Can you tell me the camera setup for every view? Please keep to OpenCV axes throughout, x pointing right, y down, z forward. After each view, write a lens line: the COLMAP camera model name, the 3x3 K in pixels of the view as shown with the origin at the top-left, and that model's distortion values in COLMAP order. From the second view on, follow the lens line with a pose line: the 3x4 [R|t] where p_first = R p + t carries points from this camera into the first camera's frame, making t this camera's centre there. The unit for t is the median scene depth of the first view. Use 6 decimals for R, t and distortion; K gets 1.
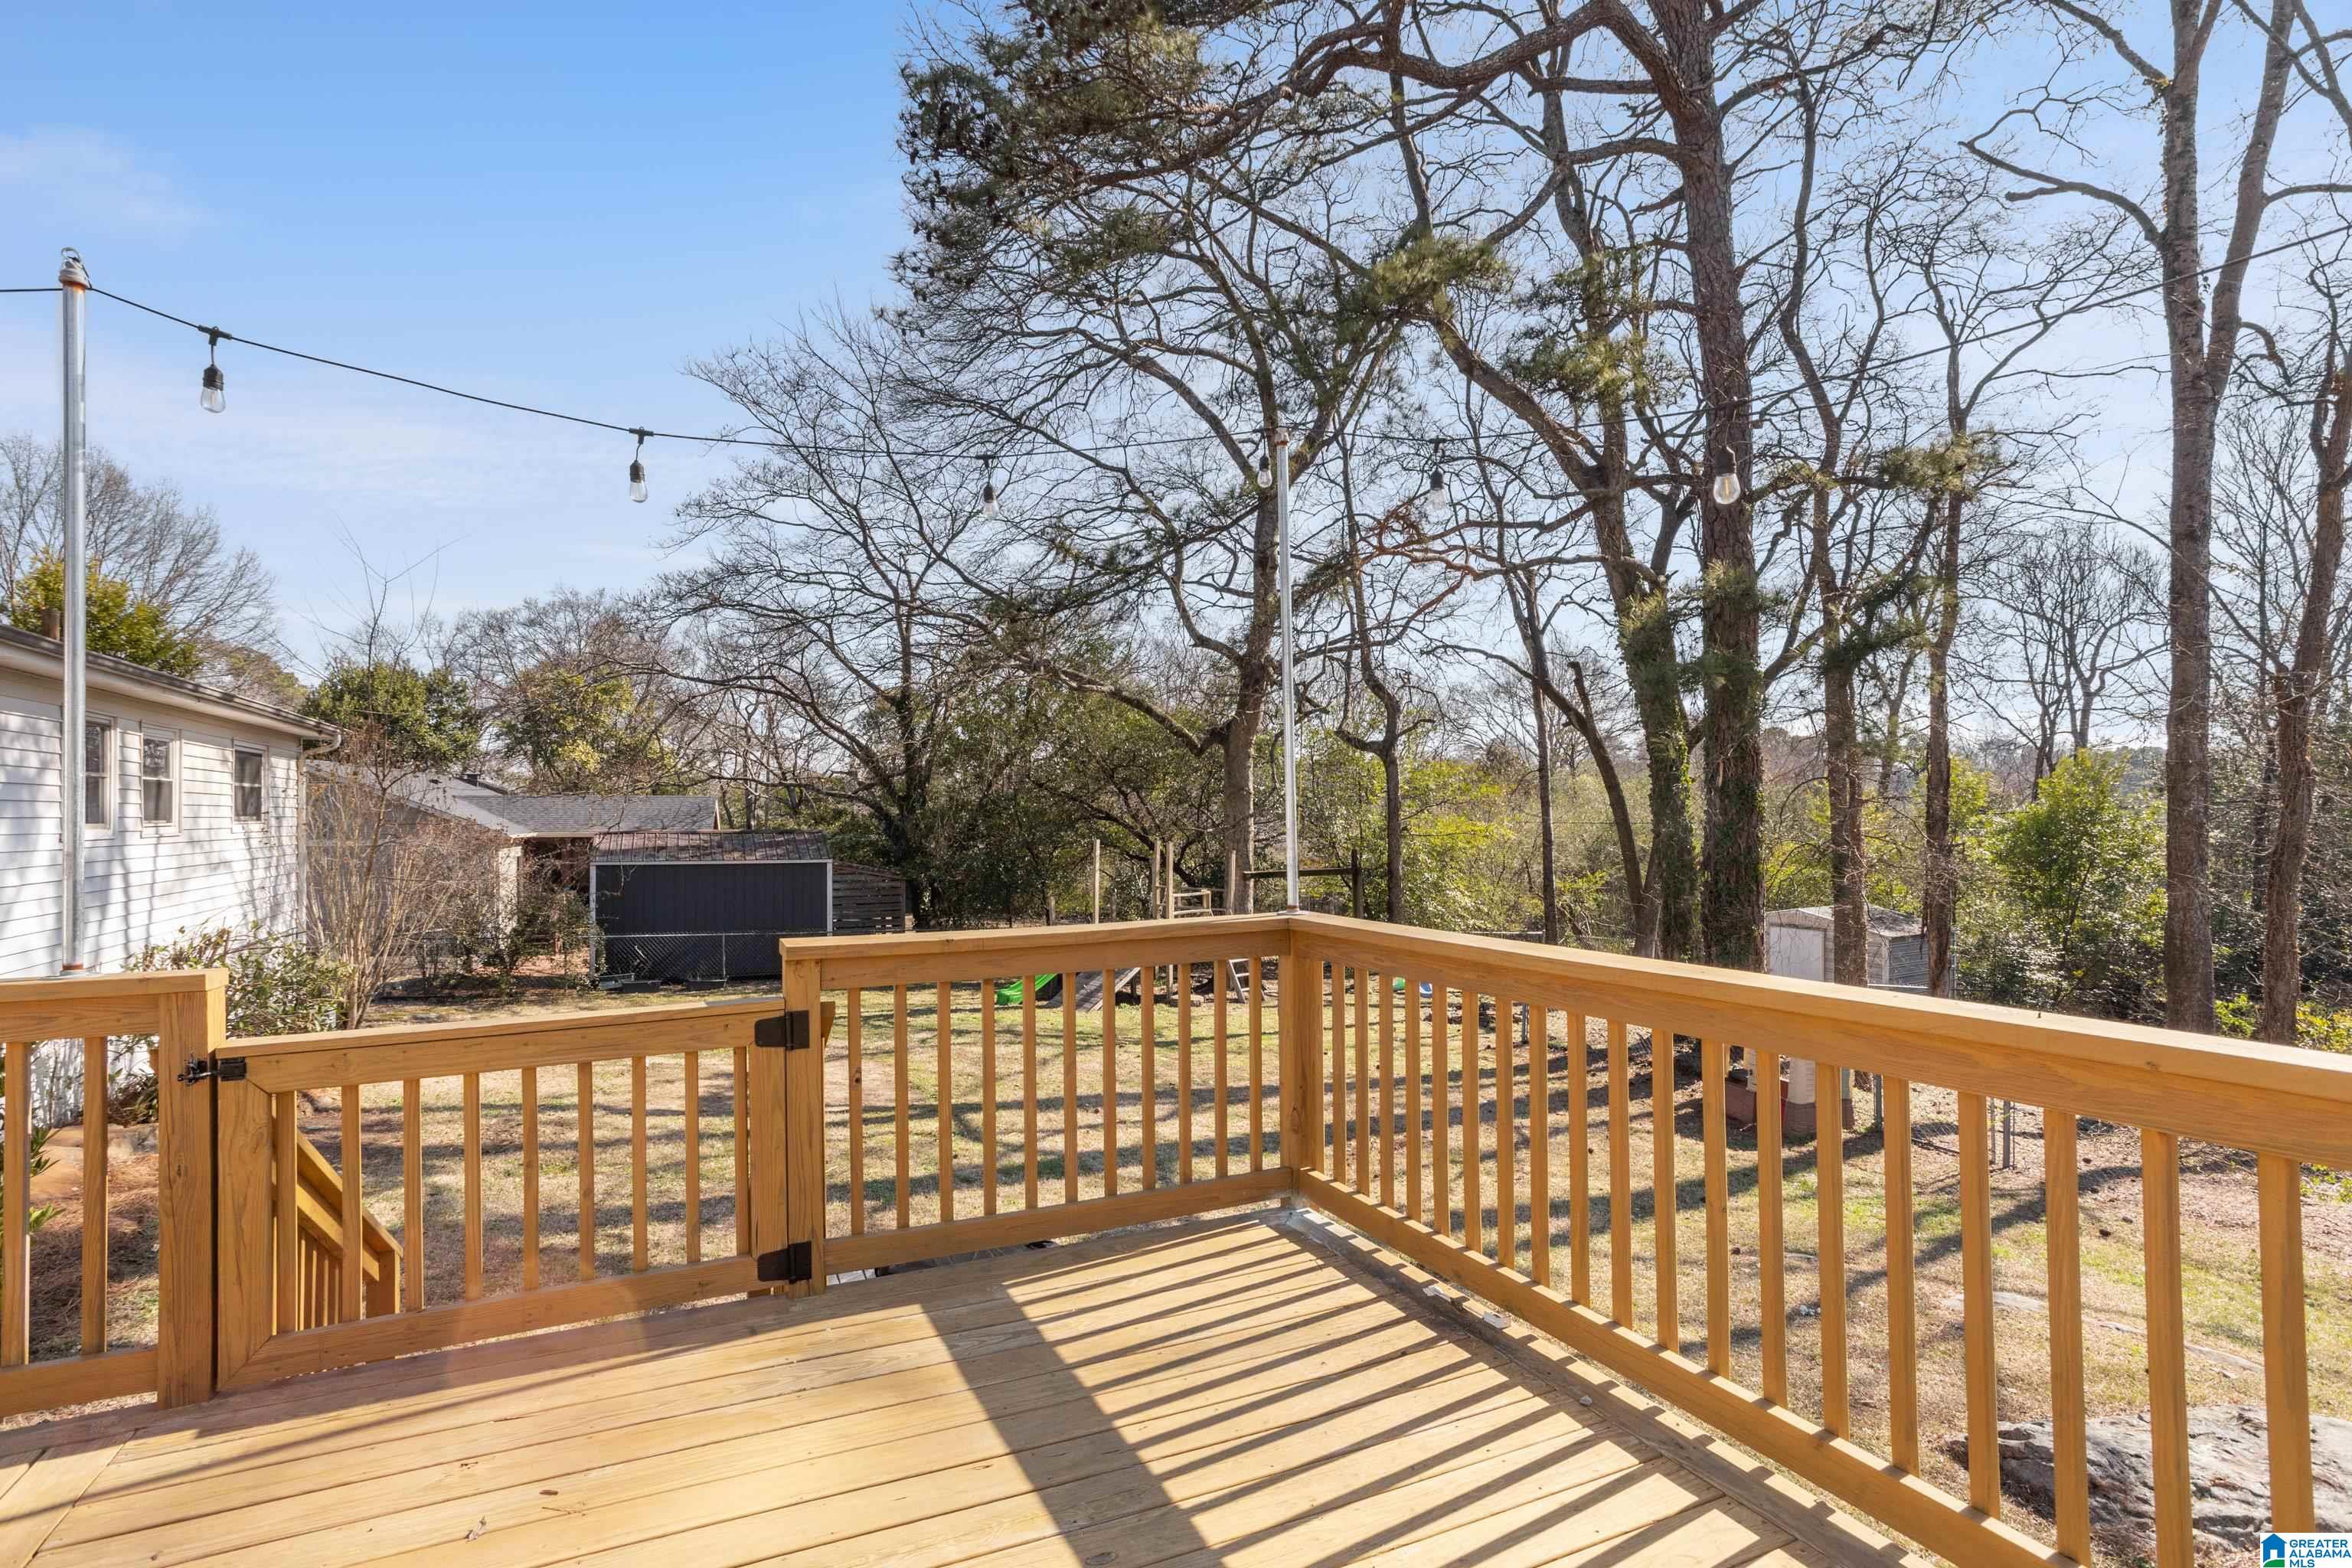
lens RADIAL K [[1149.0, 0, 1176.0], [0, 1149.0, 784.0], [0, 0, 1]] dist [-0.035341, 0.029984]
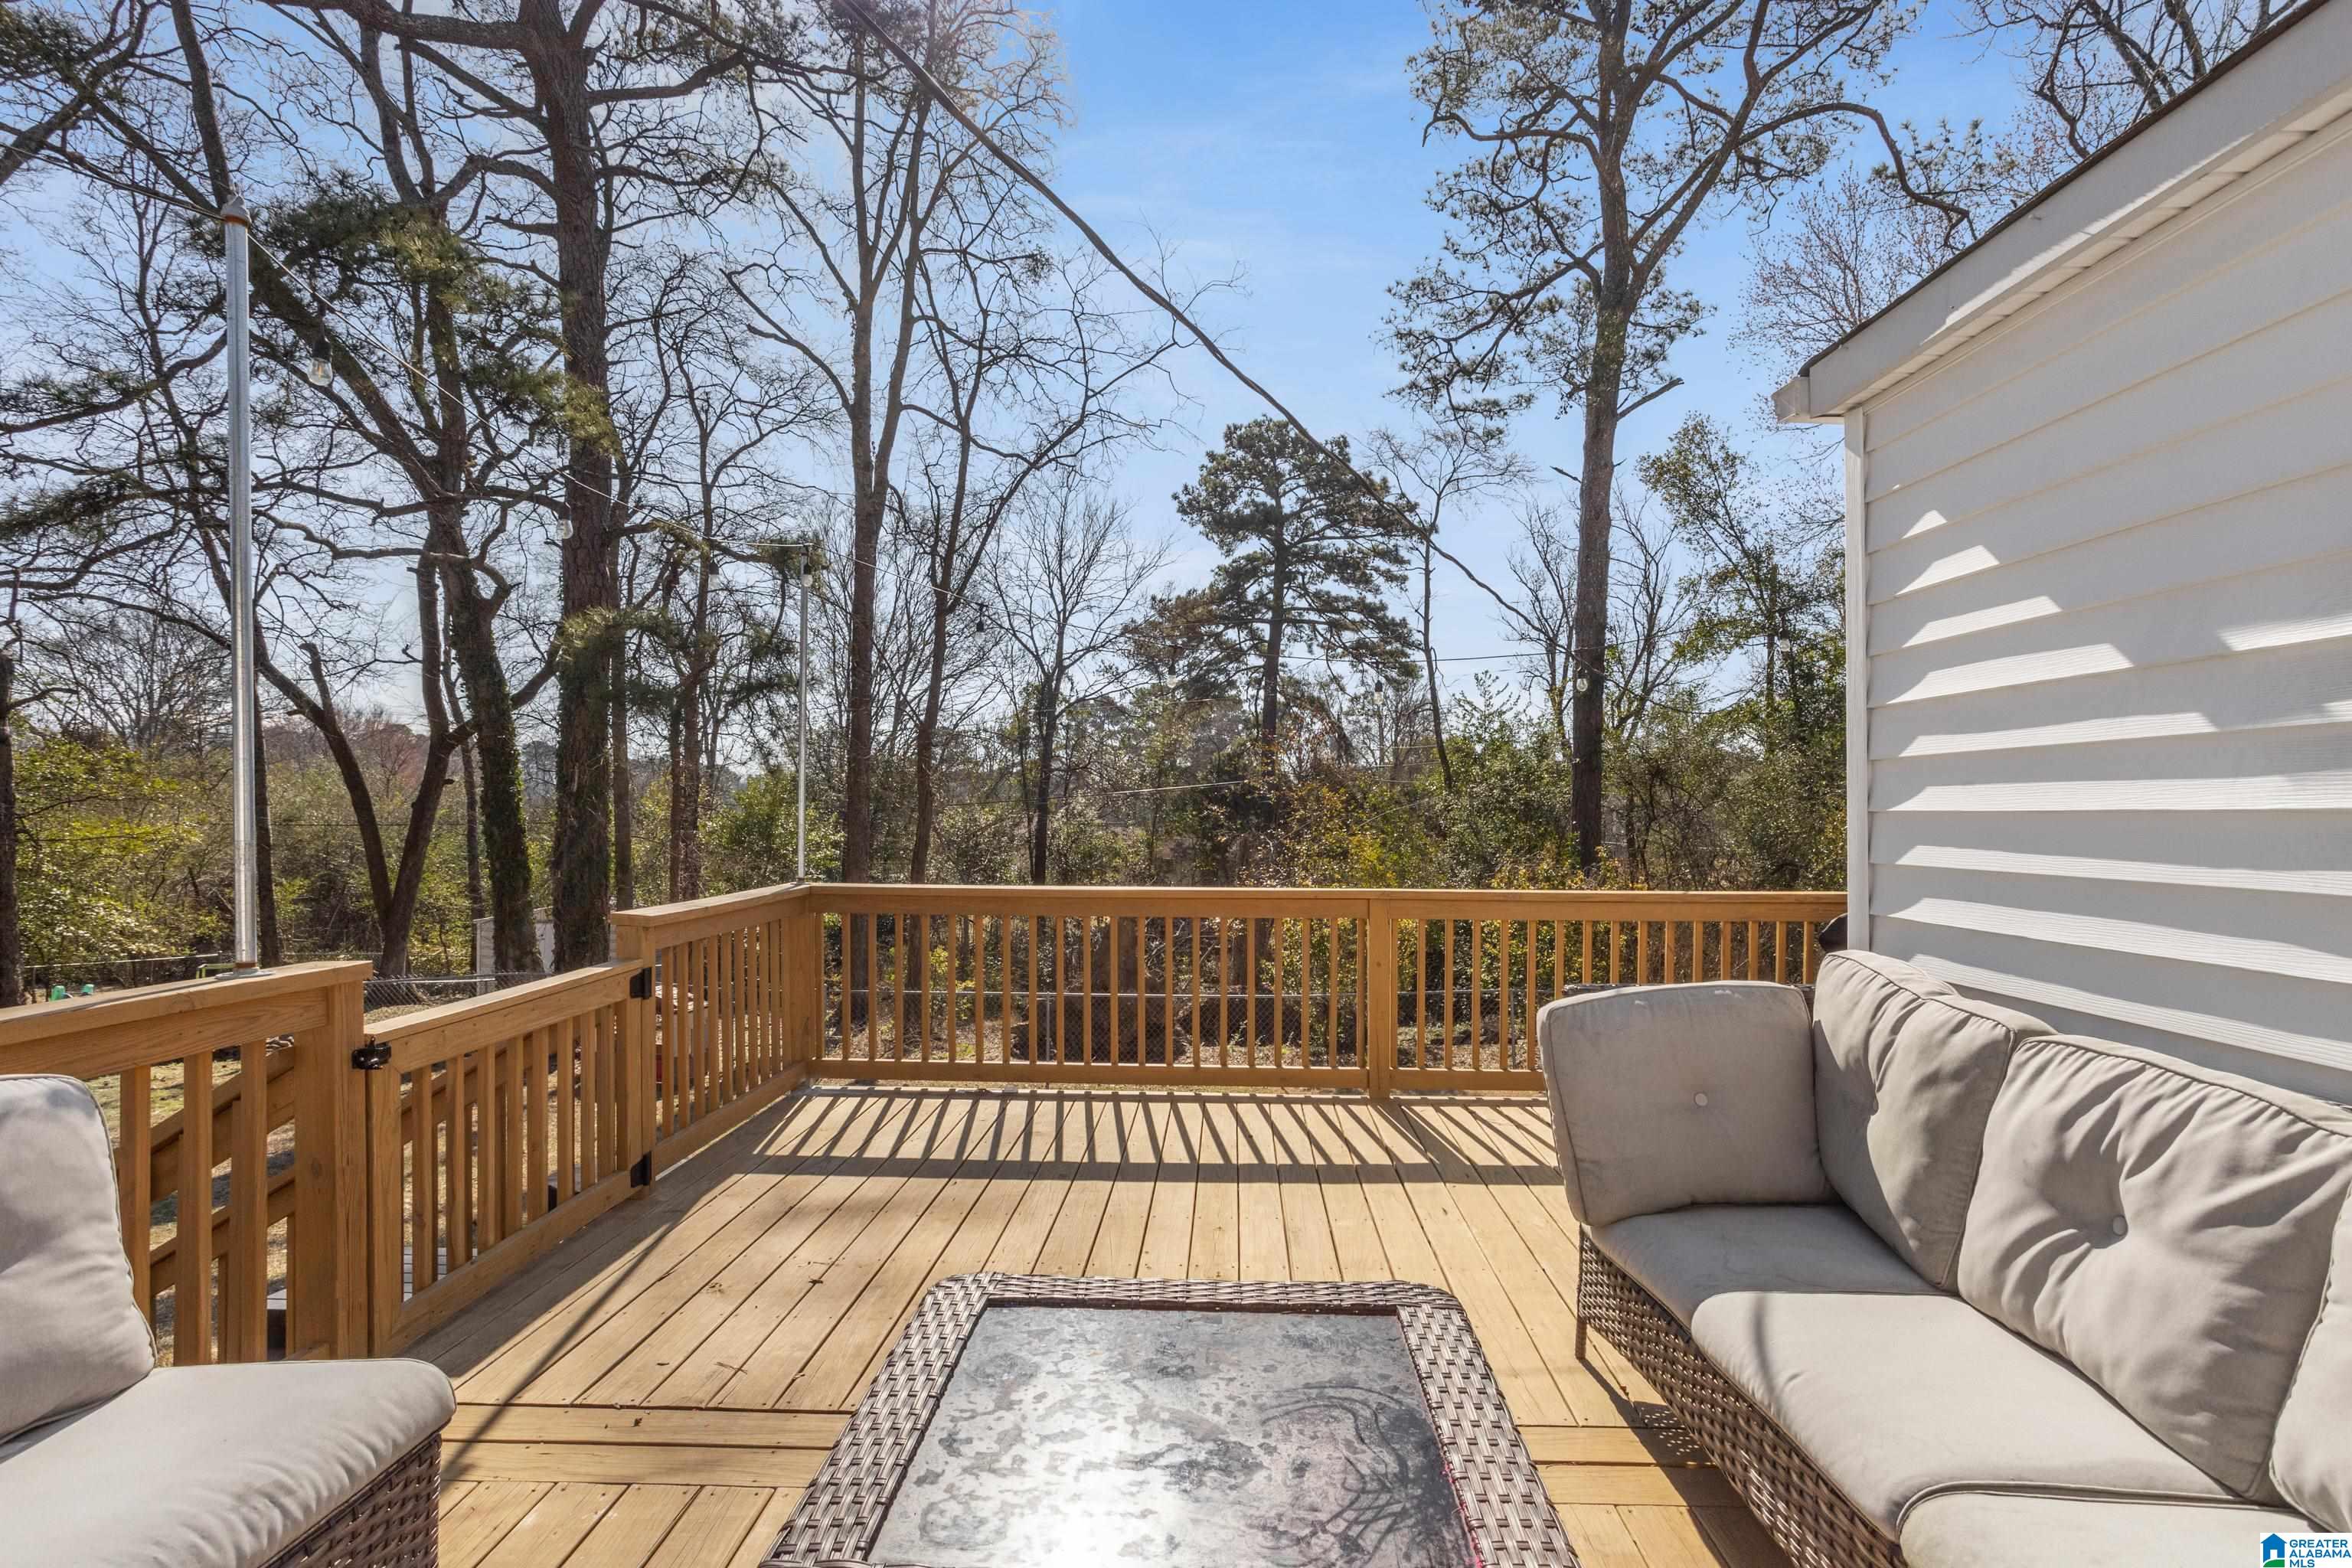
lens RADIAL K [[1149.0, 0, 1176.0], [0, 1149.0, 784.0], [0, 0, 1]] dist [-0.035341, 0.029984]
pose [[0.460693, 0.030683, 0.887029, -0.184406], [-0.027576, 0.999415, -0.020249, 0.001988], [-0.887131, -0.015133, 0.461270, -0.010504]]
